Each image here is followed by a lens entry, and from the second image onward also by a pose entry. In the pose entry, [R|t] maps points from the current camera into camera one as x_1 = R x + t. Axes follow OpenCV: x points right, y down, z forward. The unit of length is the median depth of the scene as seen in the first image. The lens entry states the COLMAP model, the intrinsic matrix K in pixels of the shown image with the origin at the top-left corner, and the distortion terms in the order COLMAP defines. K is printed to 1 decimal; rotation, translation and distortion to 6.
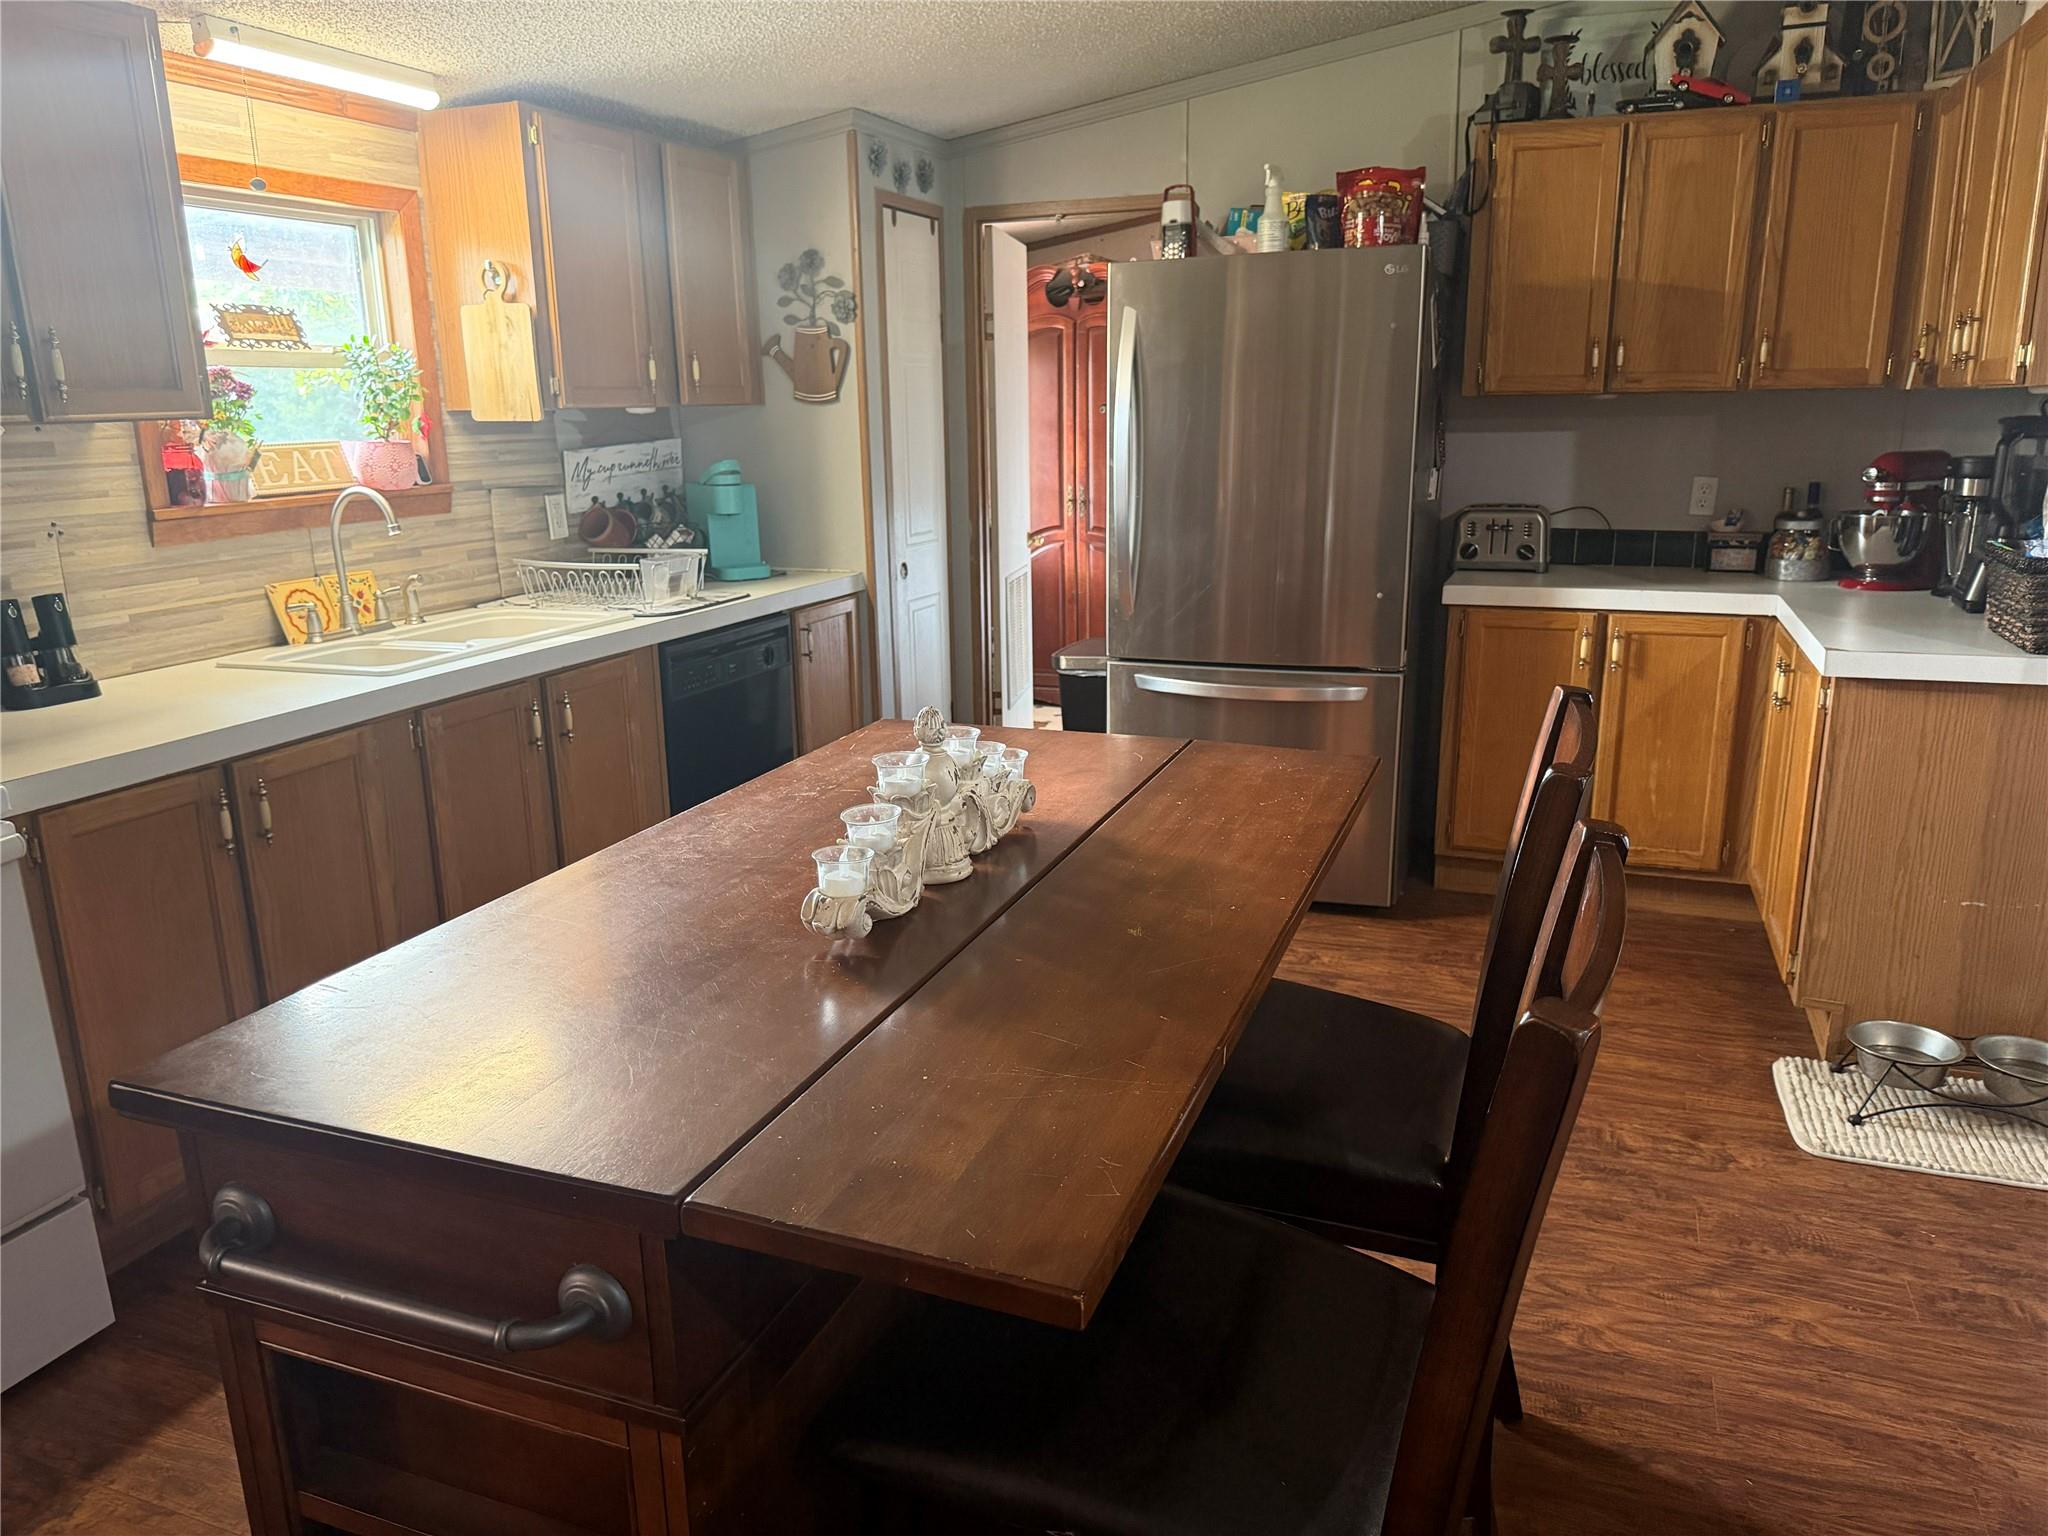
lens RADIAL K [[1447.3, 0, 1012.6], [0, 1447.3, 770.4], [0, 0, 1]] dist [0.086680, -0.161500]
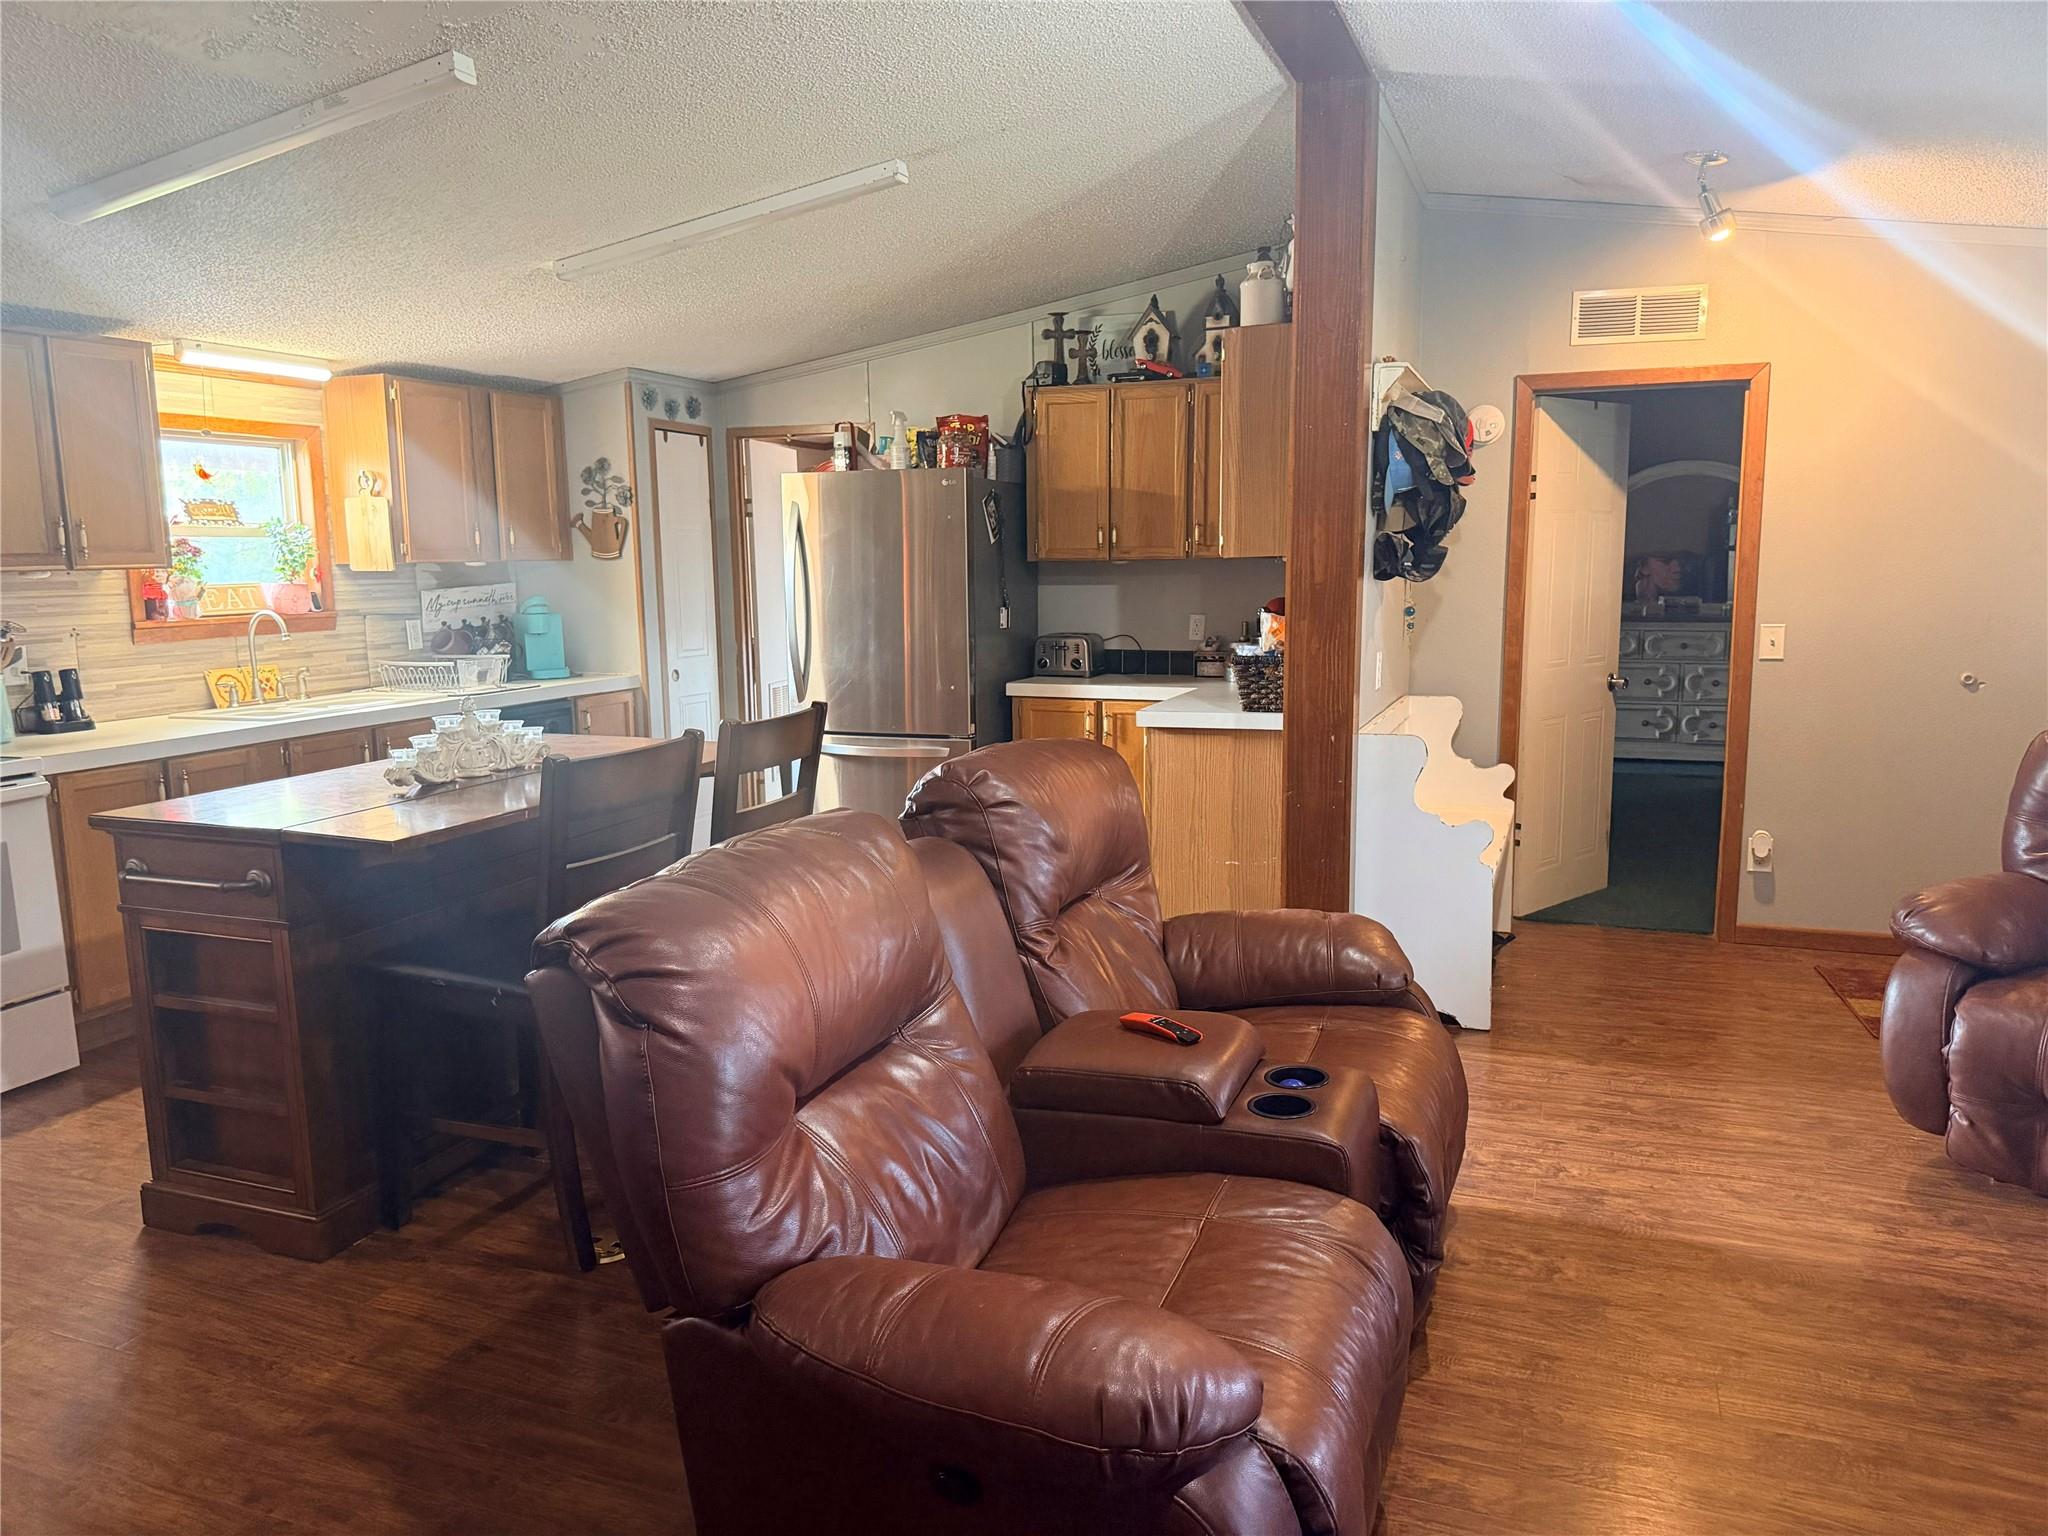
lens RADIAL K [[1432.7, 0, 1031.9], [0, 1432.7, 778.1], [0, 0, 1]] dist [0.042492, -0.075998]
pose [[0.999803, 0.004852, 0.019255, 0.306017], [-0.003019, 0.995555, -0.094135, 0.114000], [-0.019626, 0.094059, 0.995373, -0.481477]]
